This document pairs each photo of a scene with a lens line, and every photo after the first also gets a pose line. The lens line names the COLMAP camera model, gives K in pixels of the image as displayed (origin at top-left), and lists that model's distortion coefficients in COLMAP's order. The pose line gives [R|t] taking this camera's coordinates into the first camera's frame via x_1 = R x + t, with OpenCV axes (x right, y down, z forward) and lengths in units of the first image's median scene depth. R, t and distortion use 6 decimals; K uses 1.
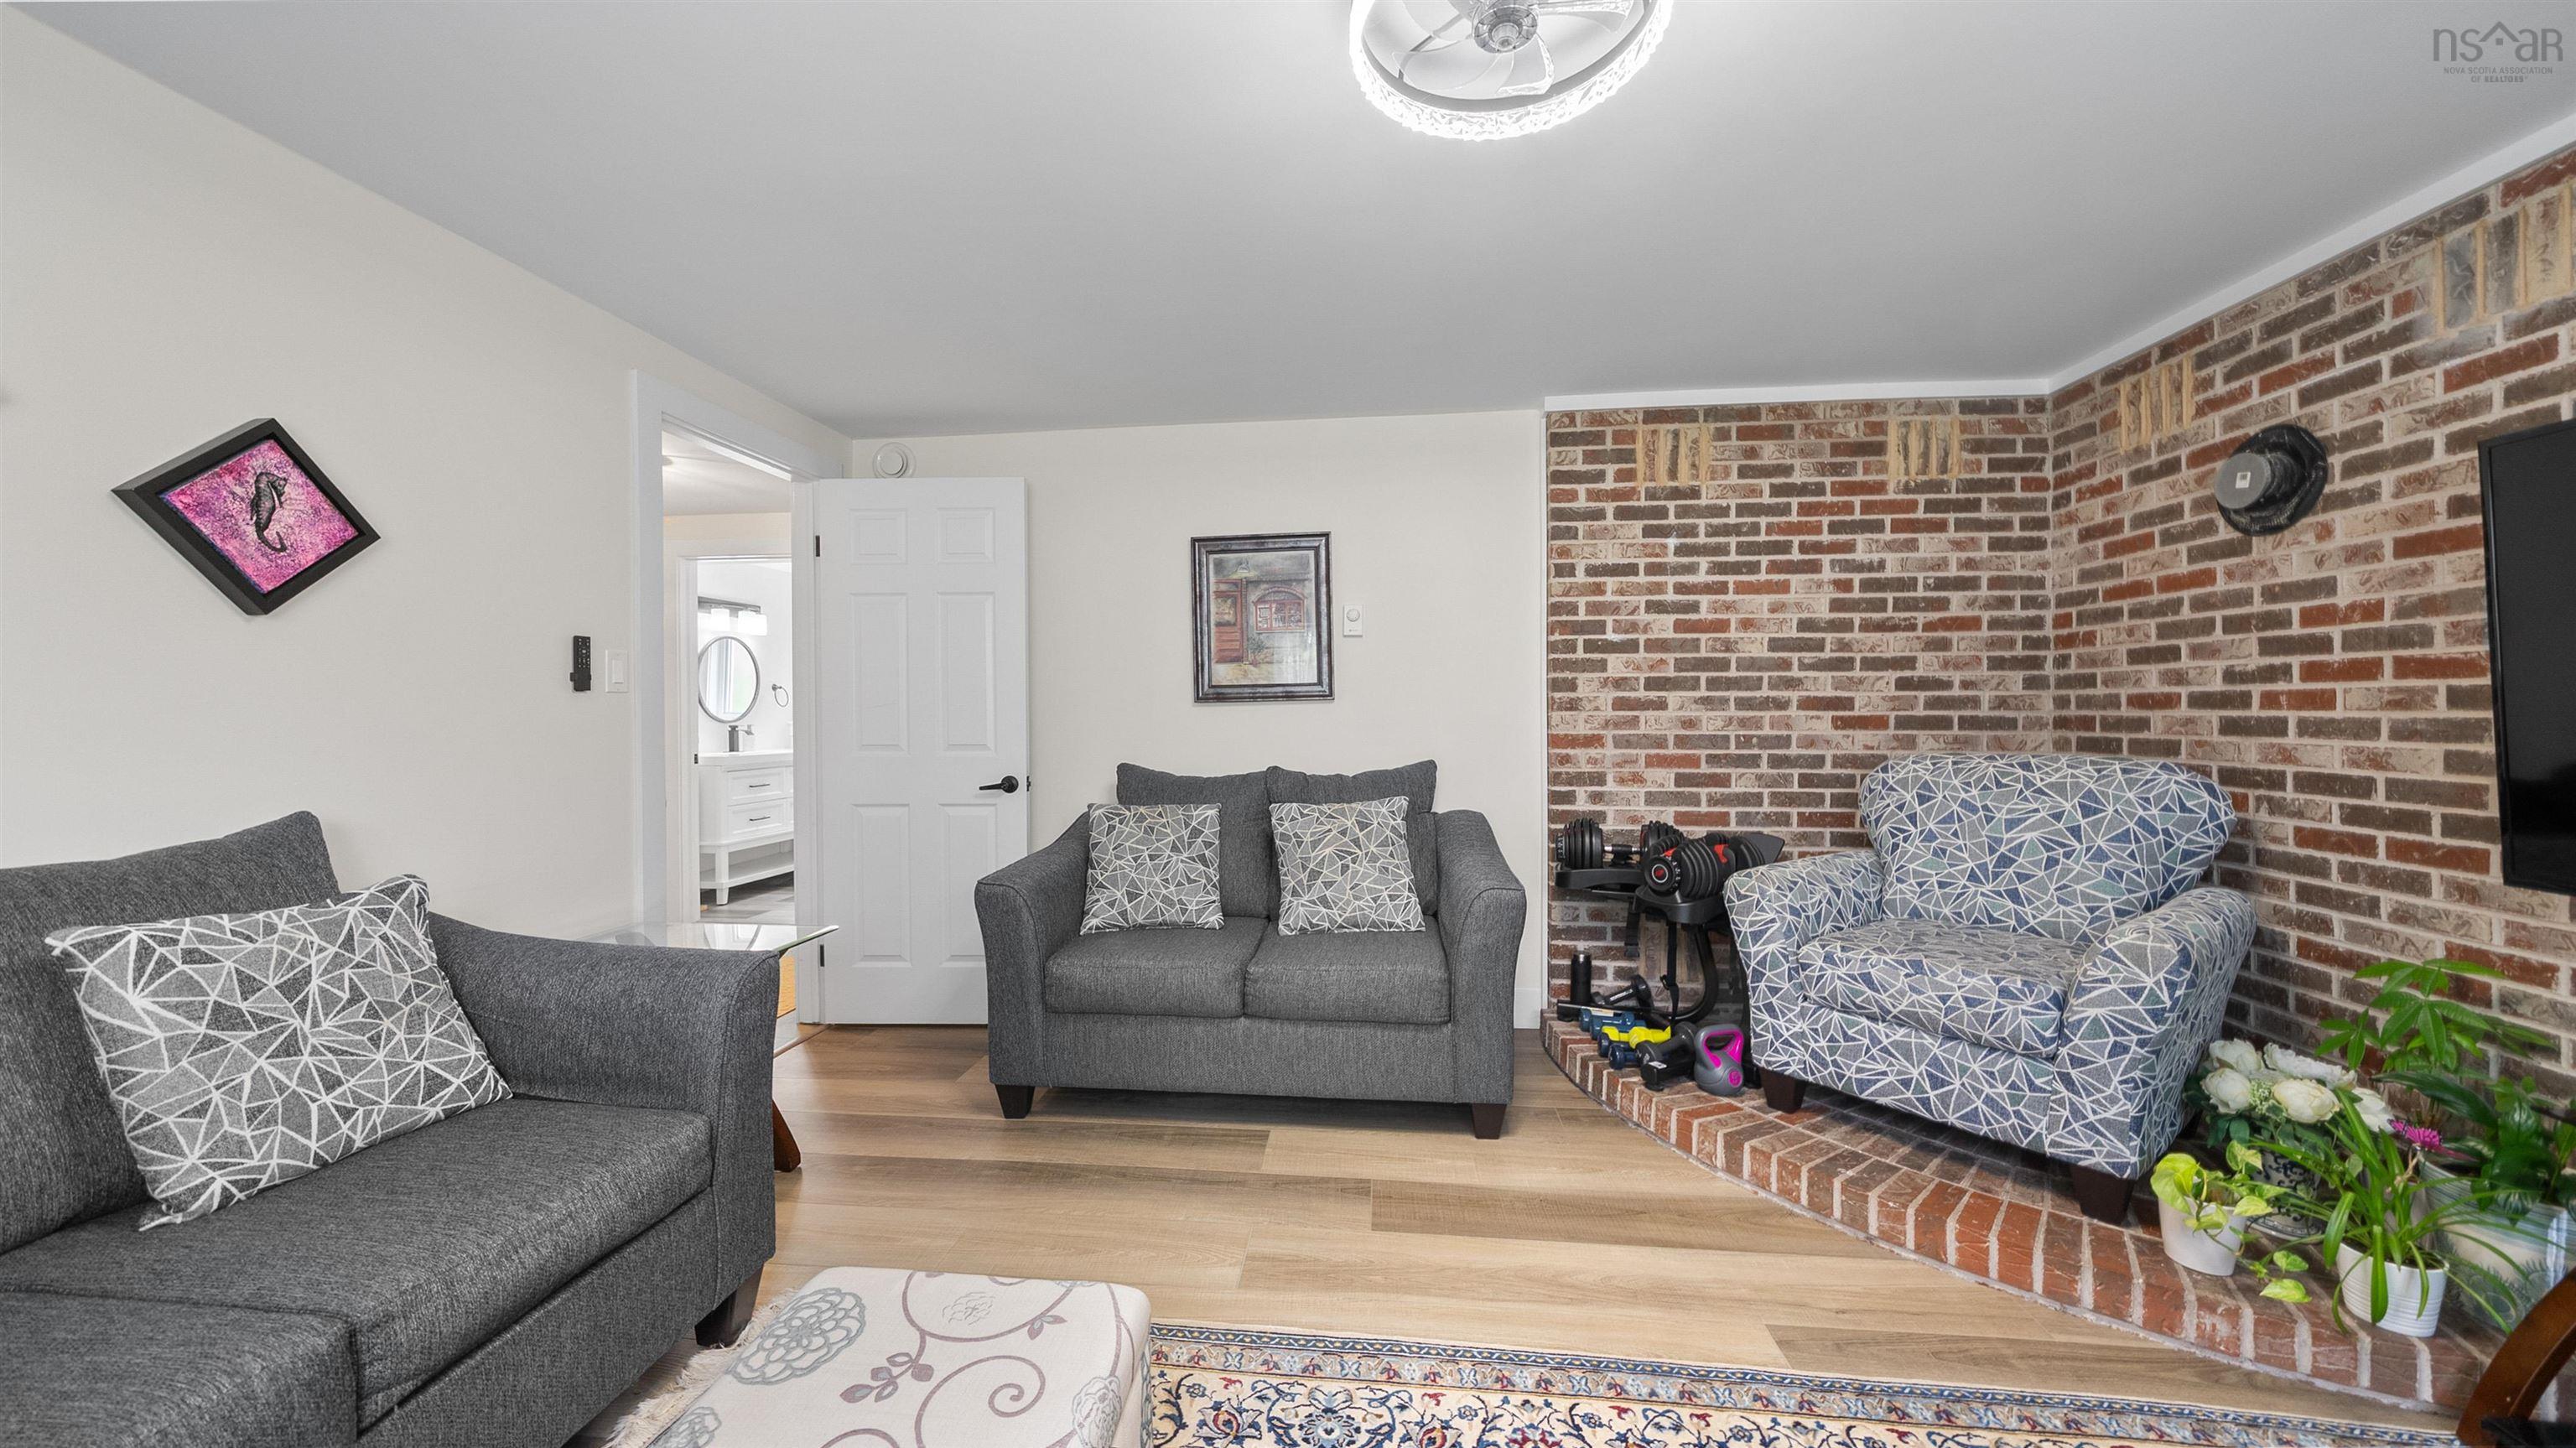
lens RADIAL K [[889.2, 0, 1294.6], [0, 889.2, 713.9], [0, 0, 1]] dist [-0.006470, -0.000033]
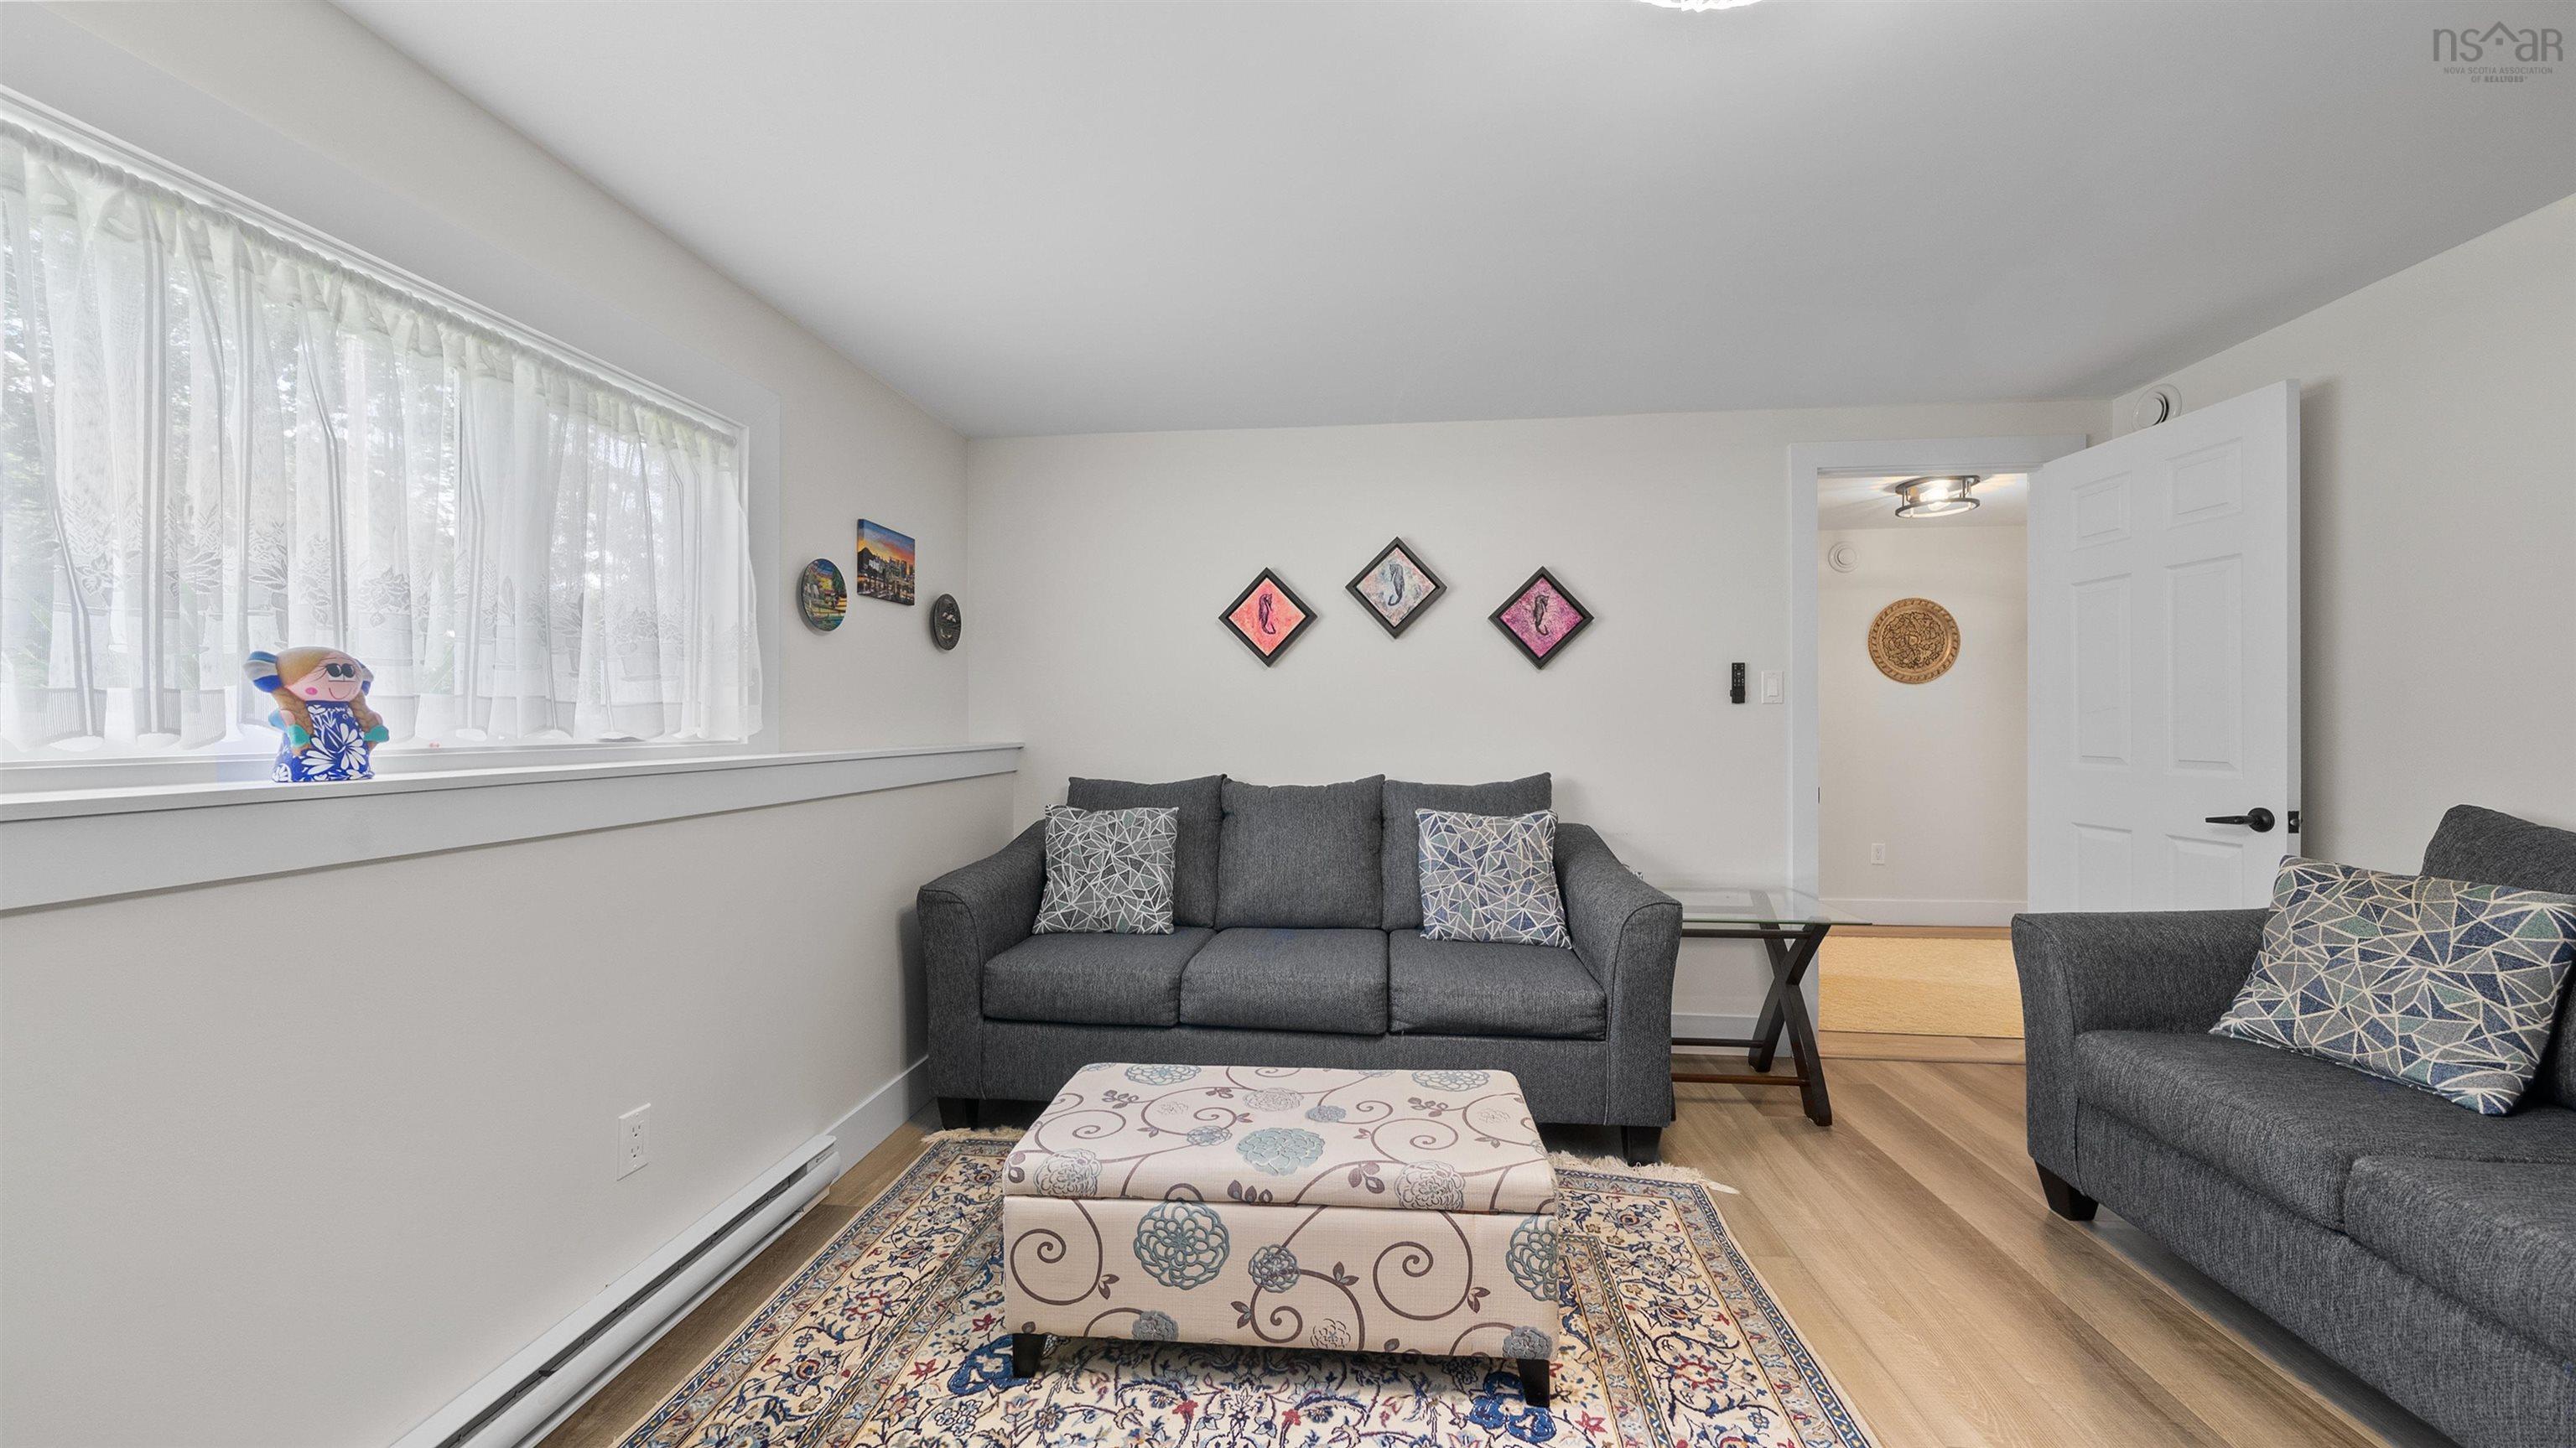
lens RADIAL K [[902.4, 0, 1286.0], [0, 902.4, 718.6], [0, 0, 1]] dist [-0.005999, 0.000340]
pose [[0.001174, 0.001048, -0.999999, 0.648164], [0.000922, 0.999999, 0.001049, -0.005413], [0.999999, -0.000923, 0.001173, 0.357346]]
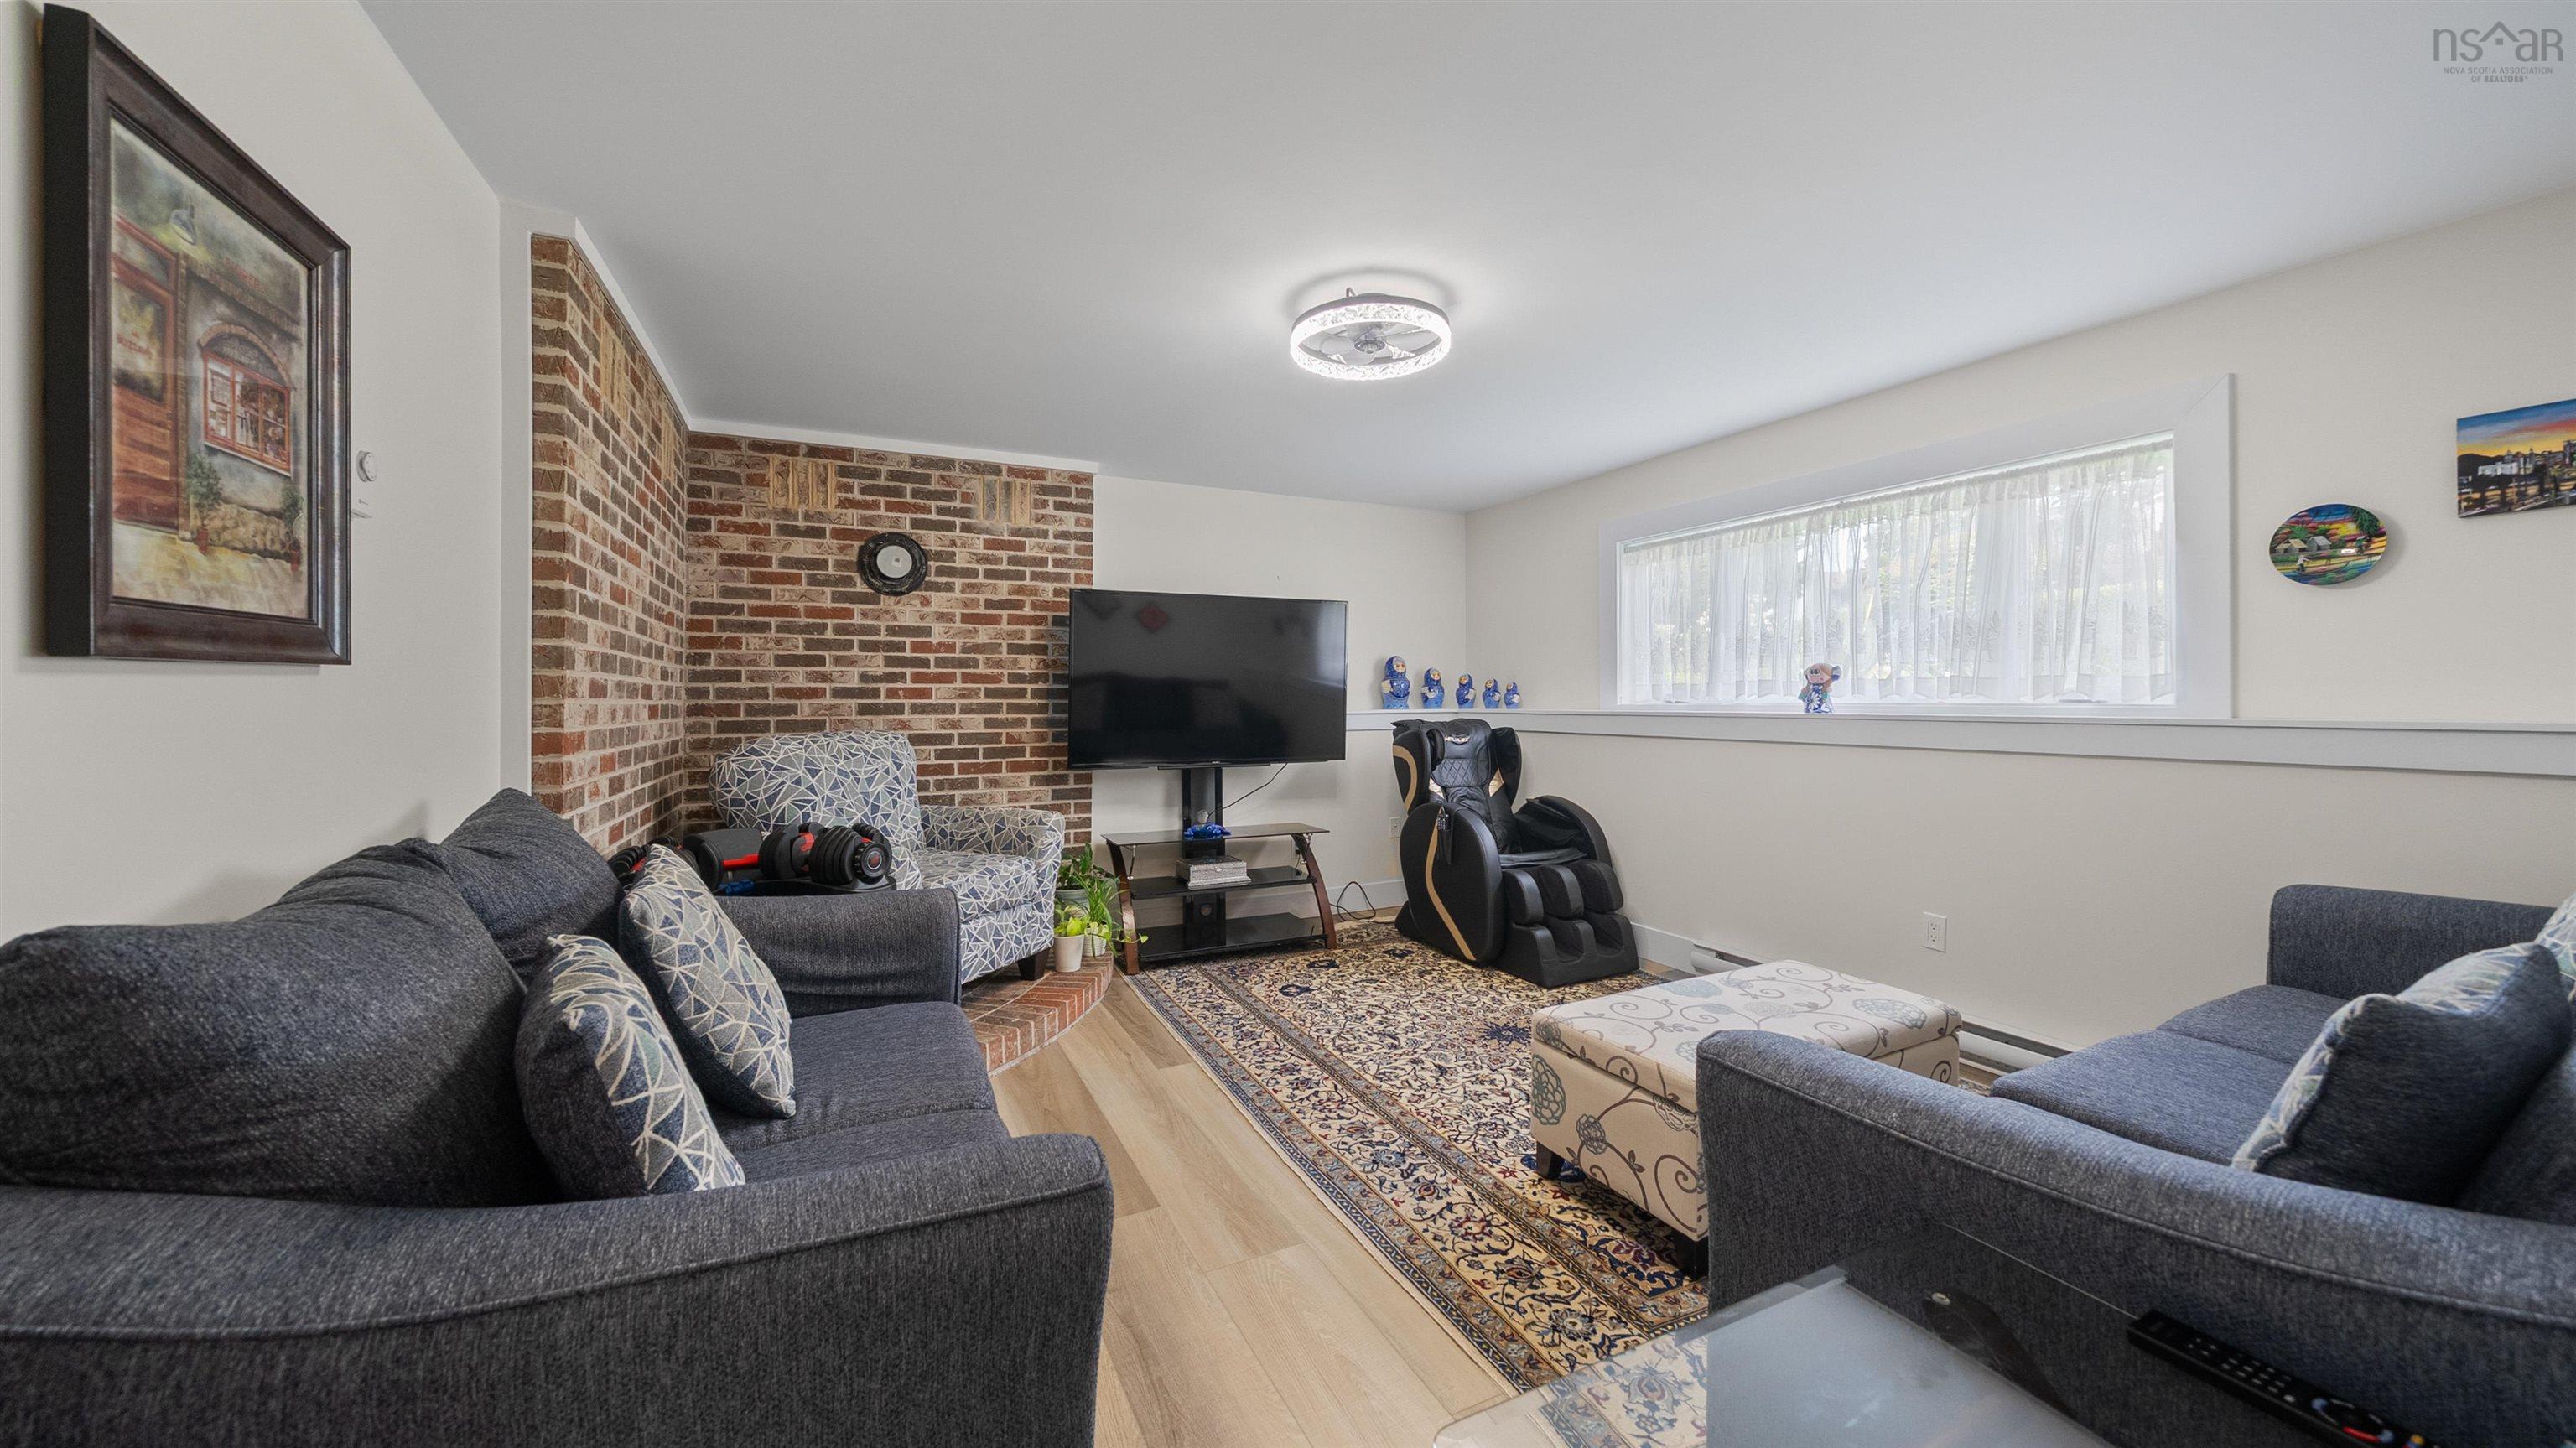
lens RADIAL K [[922.8, 0, 1293.5], [0, 922.8, 695.6], [0, 0, 1]] dist [-0.000455, -0.000008]
pose [[-0.534120, 0.008483, 0.845366, -0.870667], [0.008965, 0.999950, -0.004370, 0.003934], [-0.845361, 0.005245, -0.534170, 1.399699]]
